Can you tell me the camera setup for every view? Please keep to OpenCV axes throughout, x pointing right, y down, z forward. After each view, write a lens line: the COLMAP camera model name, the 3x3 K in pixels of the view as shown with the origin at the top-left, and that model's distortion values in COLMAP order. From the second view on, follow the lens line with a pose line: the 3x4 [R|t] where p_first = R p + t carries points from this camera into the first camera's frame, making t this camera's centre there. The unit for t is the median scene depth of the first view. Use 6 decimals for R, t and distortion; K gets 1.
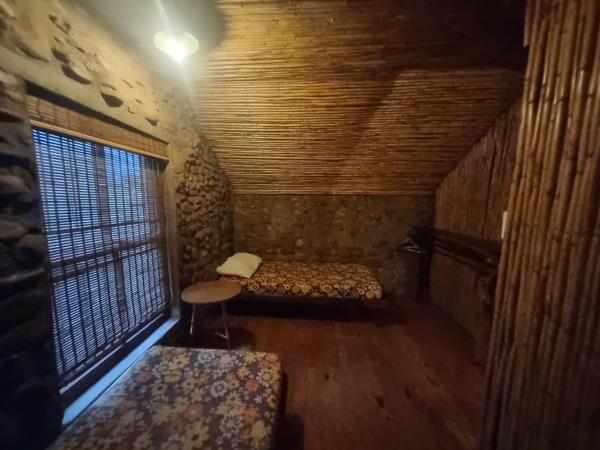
lens RADIAL K [[241.1, 0, 295.9], [0, 241.1, 228.9], [0, 0, 1]] dist [0.002903, 0.000652]
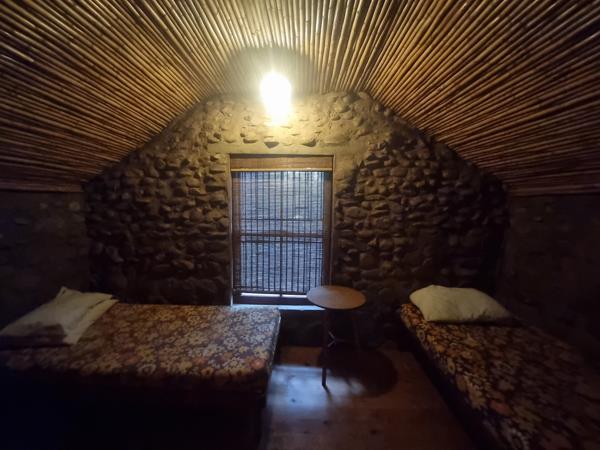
lens RADIAL K [[241.1, 0, 295.9], [0, 241.1, 228.9], [0, 0, 1]] dist [0.002903, 0.000652]
pose [[-0.005590, 0.099006, -0.995071, 0.865140], [-0.128719, 0.986737, 0.098900, -0.130849], [0.991665, 0.128637, 0.007228, 1.132974]]
